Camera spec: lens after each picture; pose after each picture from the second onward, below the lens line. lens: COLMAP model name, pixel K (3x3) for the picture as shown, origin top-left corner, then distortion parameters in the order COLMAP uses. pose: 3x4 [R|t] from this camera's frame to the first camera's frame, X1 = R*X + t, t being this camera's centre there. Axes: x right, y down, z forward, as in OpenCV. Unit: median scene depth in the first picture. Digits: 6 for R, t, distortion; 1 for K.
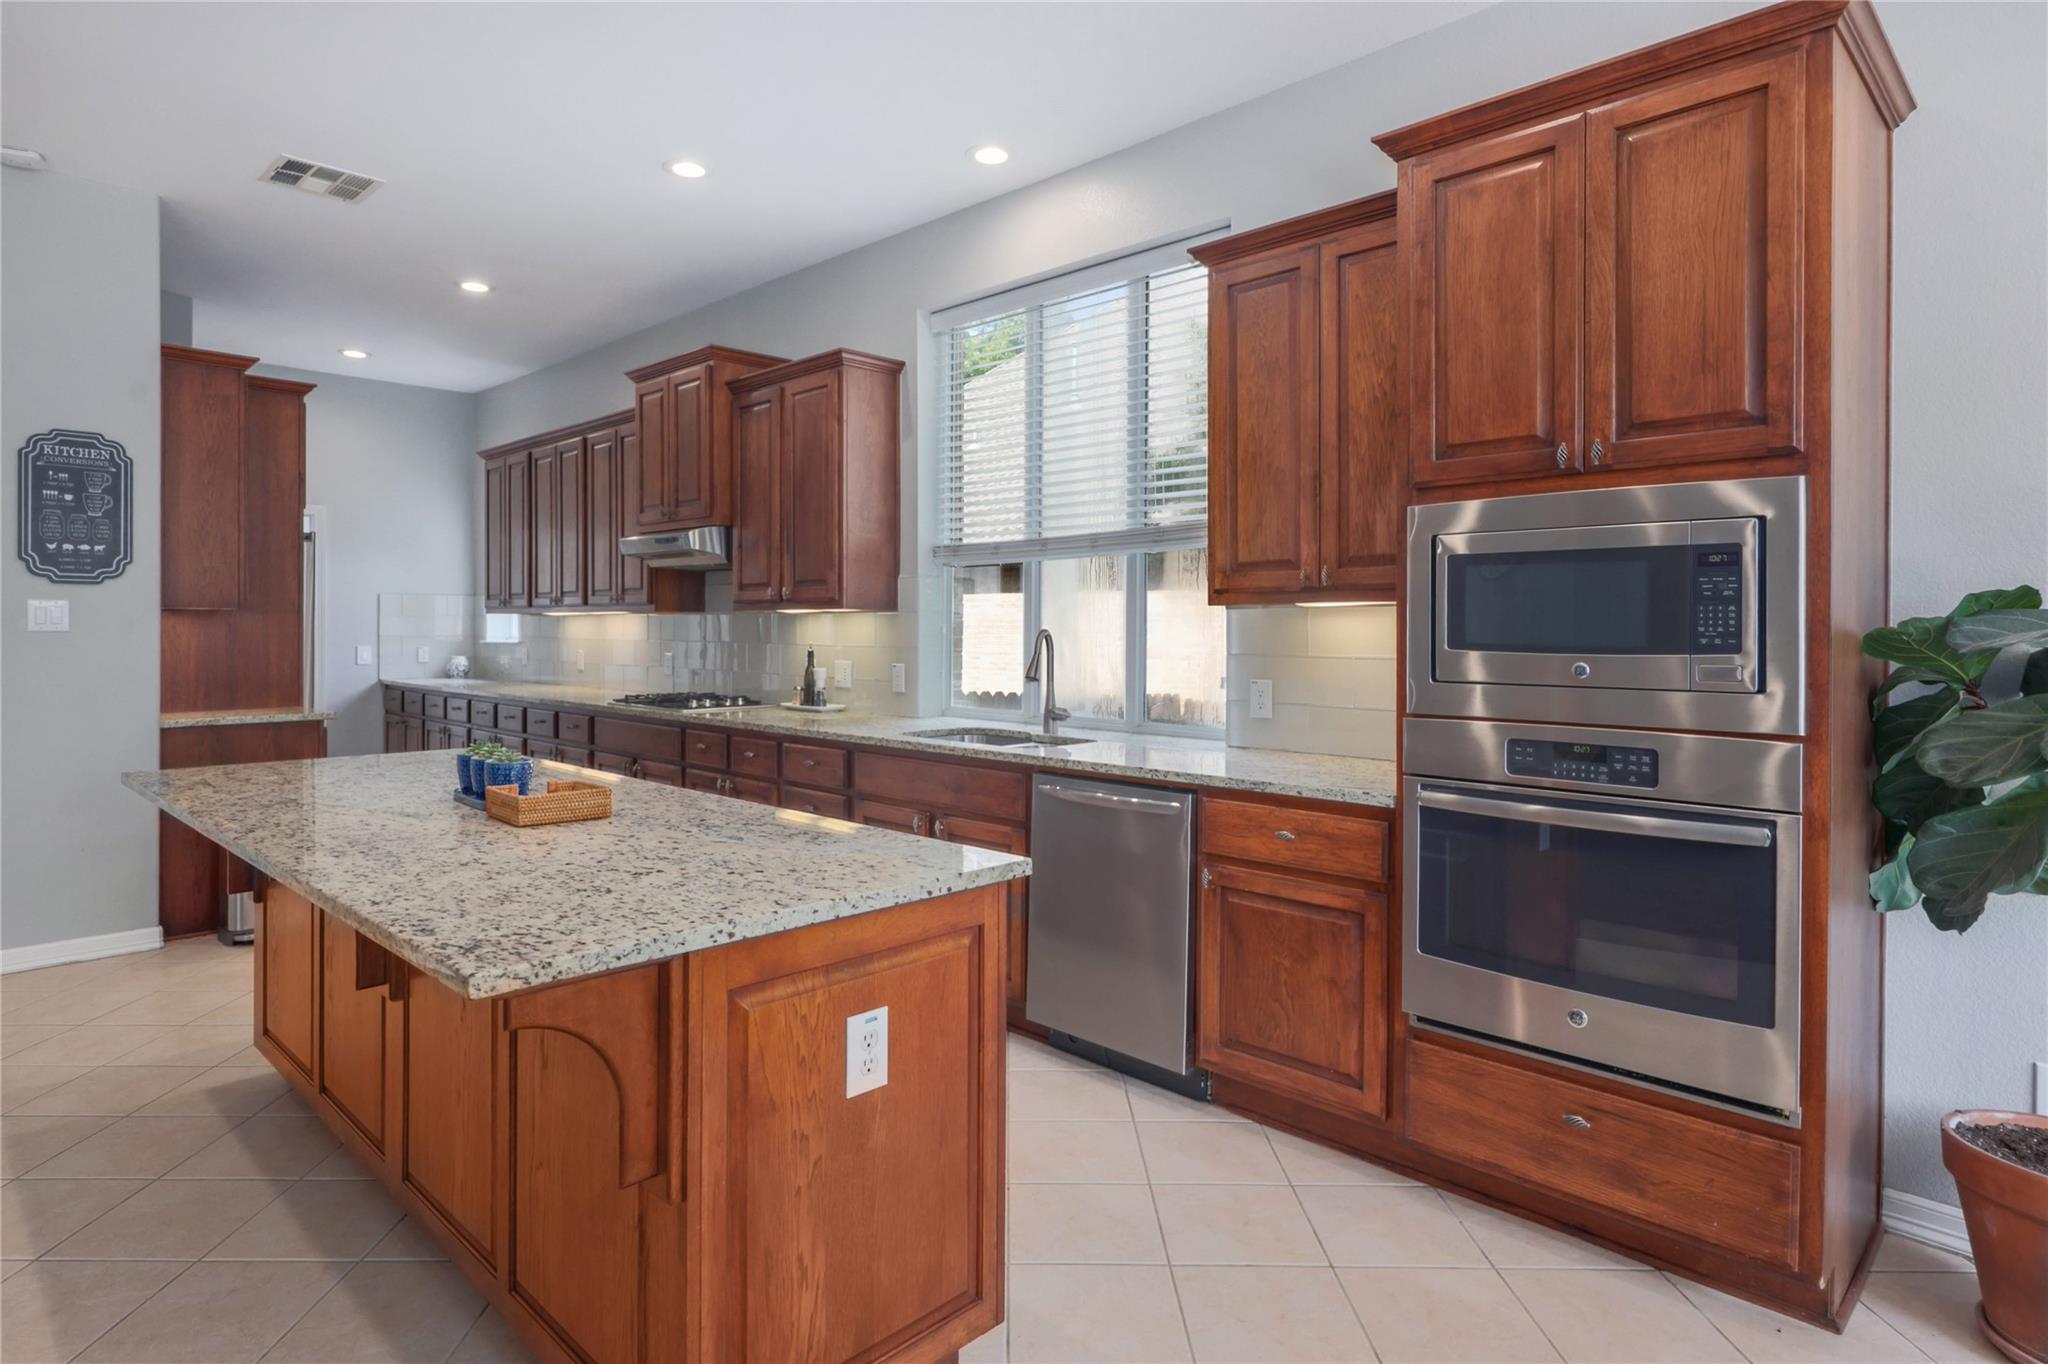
lens RADIAL K [[1127.1, 0, 1014.7], [0, 1127.1, 645.7], [0, 0, 1]] dist [0.012330, -0.004261]
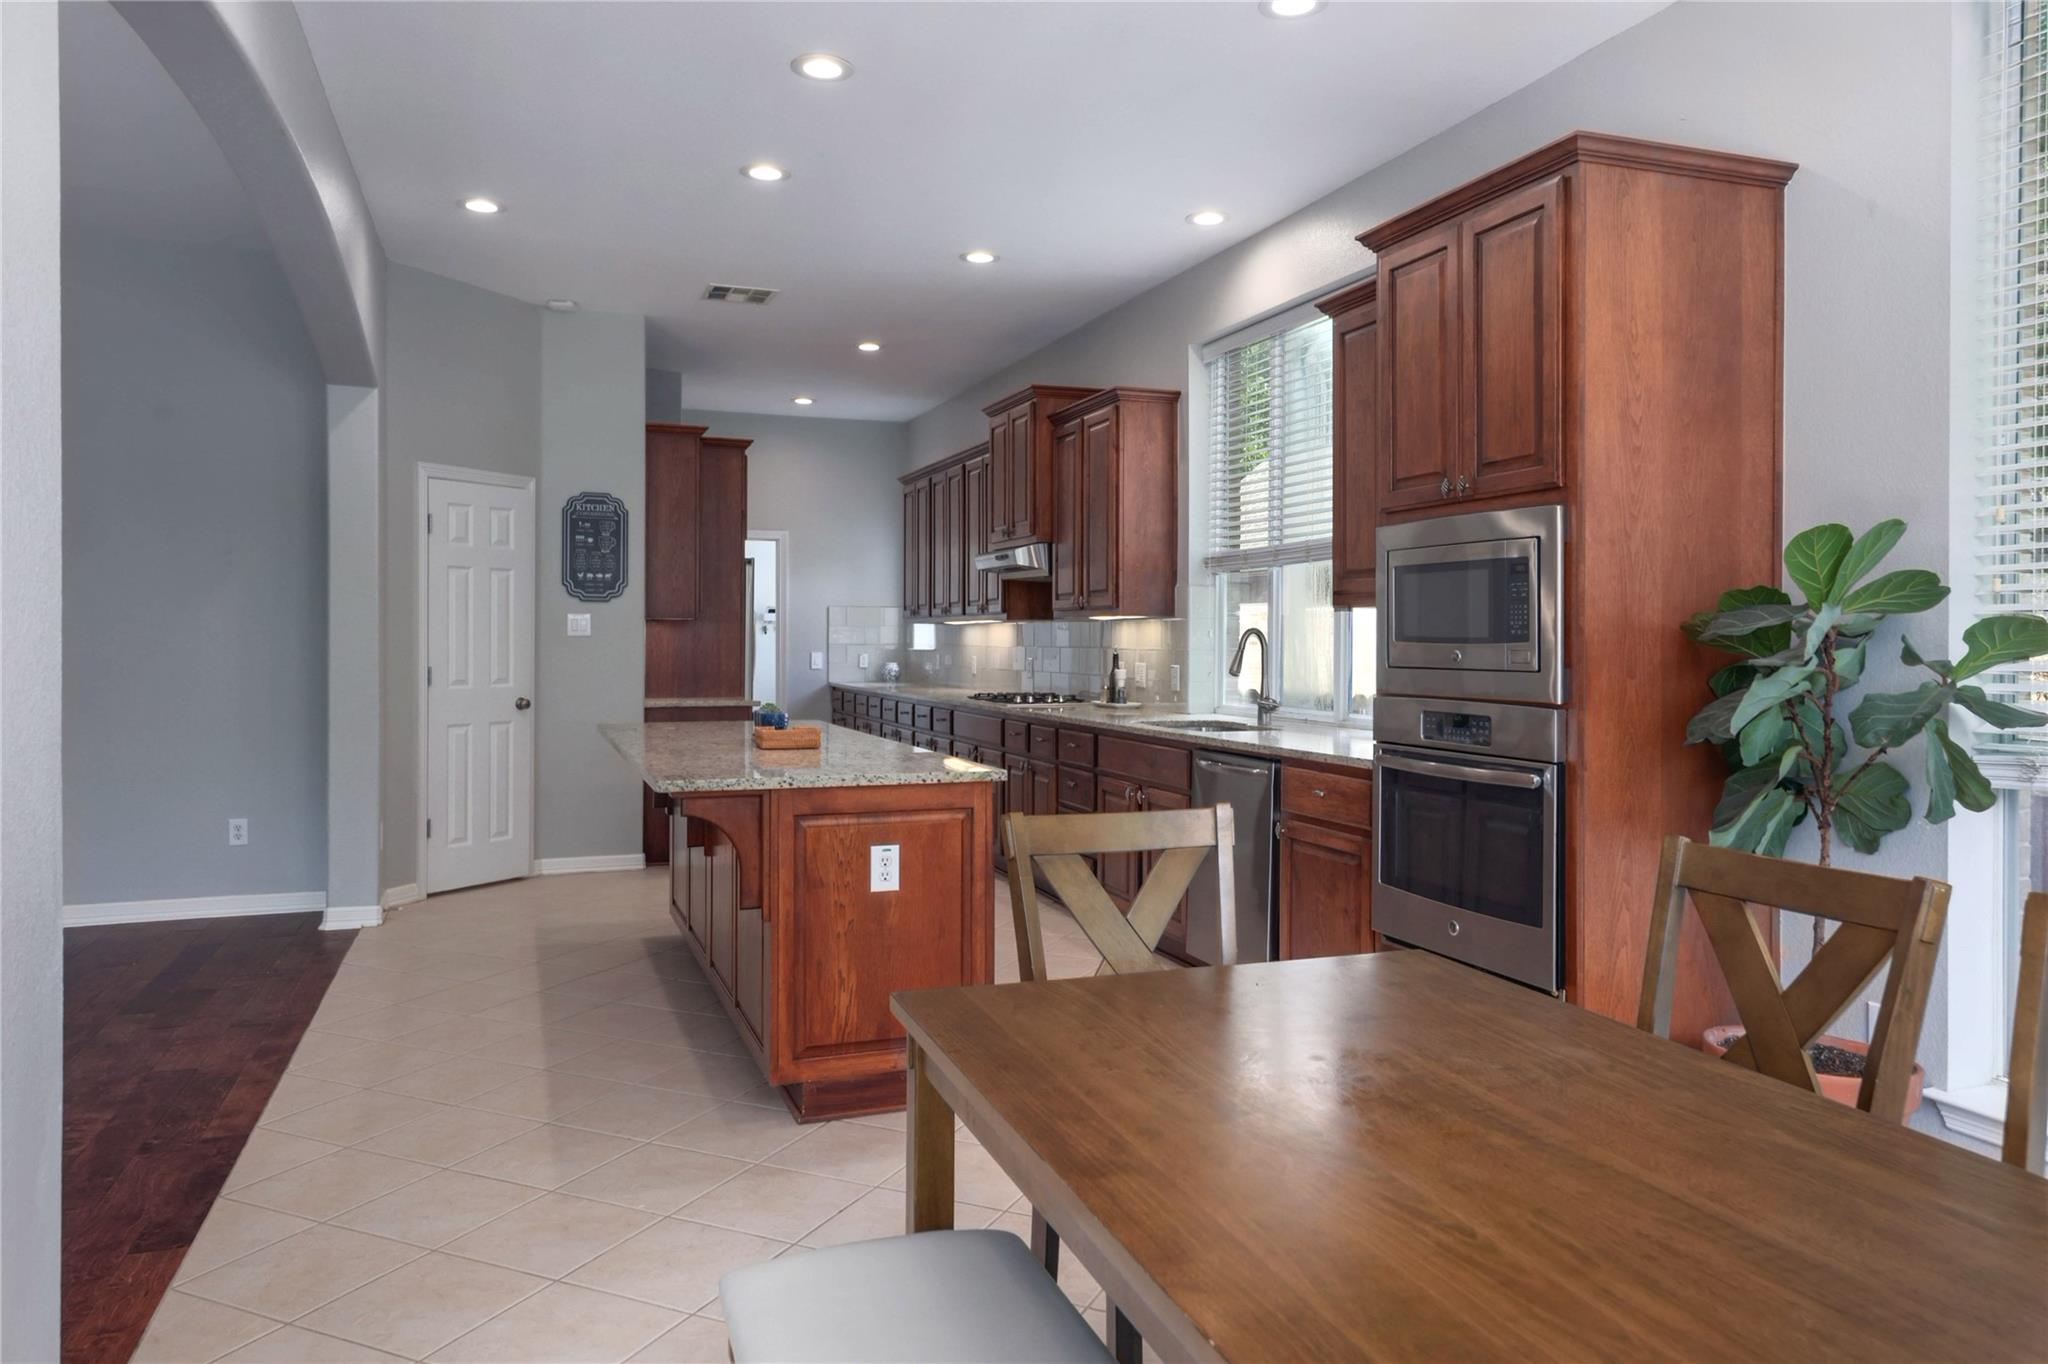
lens RADIAL K [[1381.2, 0, 1024.2], [0, 1381.2, 664.0], [0, 0, 1]] dist [0.011352, 0.001598]
pose [[0.907688, 0.006137, -0.419600, 0.366222], [-0.005986, 0.999981, 0.001678, 0.015816], [0.419602, 0.000988, 0.907707, -0.321904]]
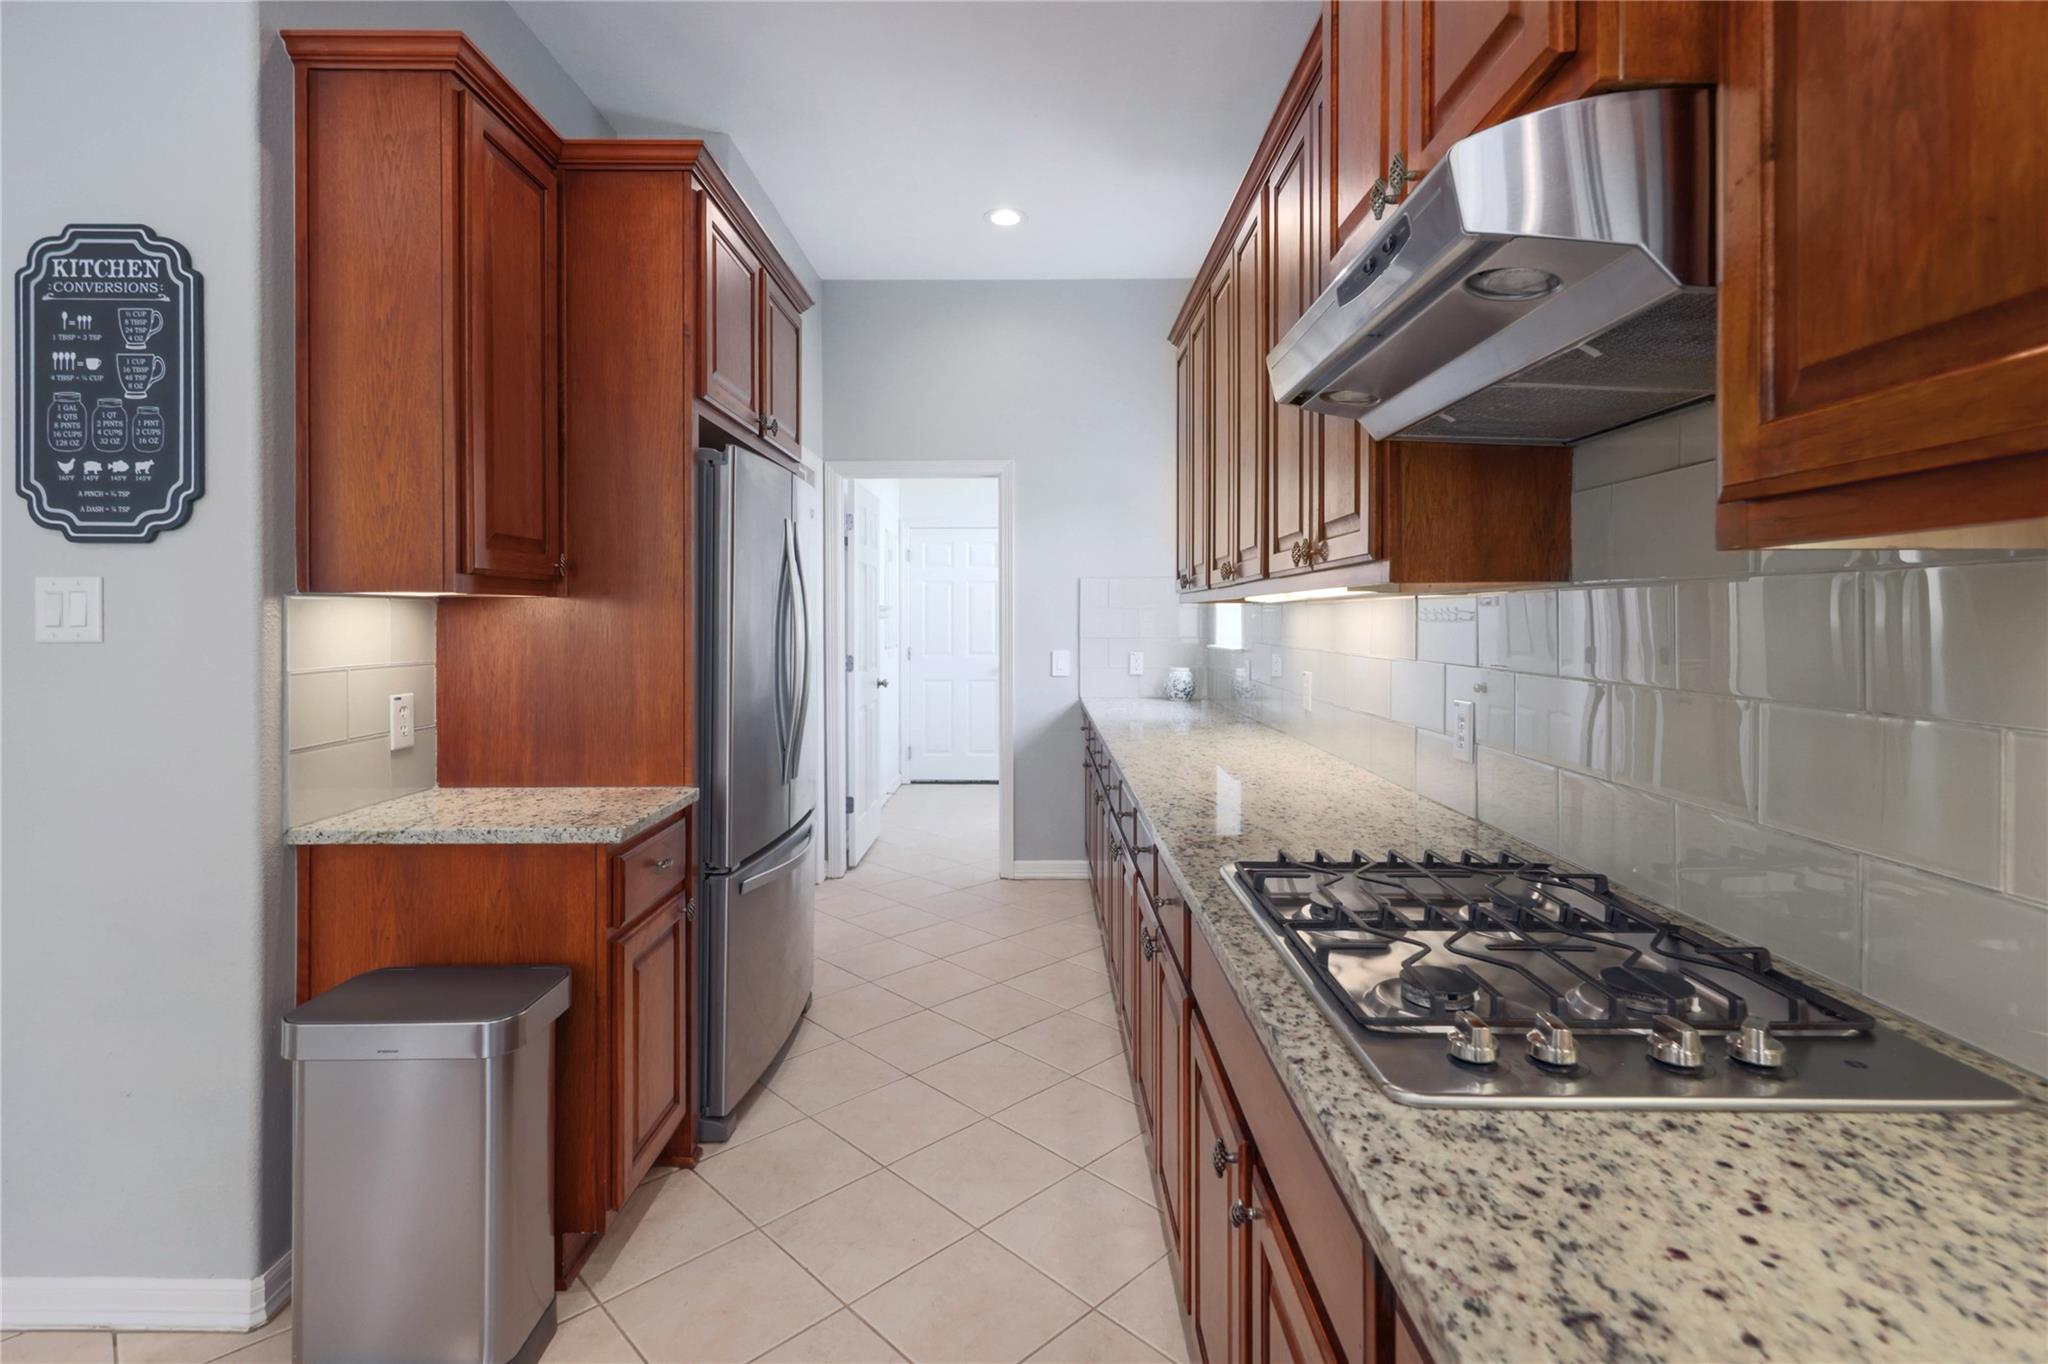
lens RADIAL K [[999.4, 0, 998.3], [0, 999.4, 623.7], [0, 0, 1]] dist [-0.000251, 0.000441]
pose [[0.691964, 0.000367, -0.721932, -0.259698], [-0.009304, 0.999921, -0.008409, -0.020382], [0.721872, 0.012535, 0.691913, 0.976655]]
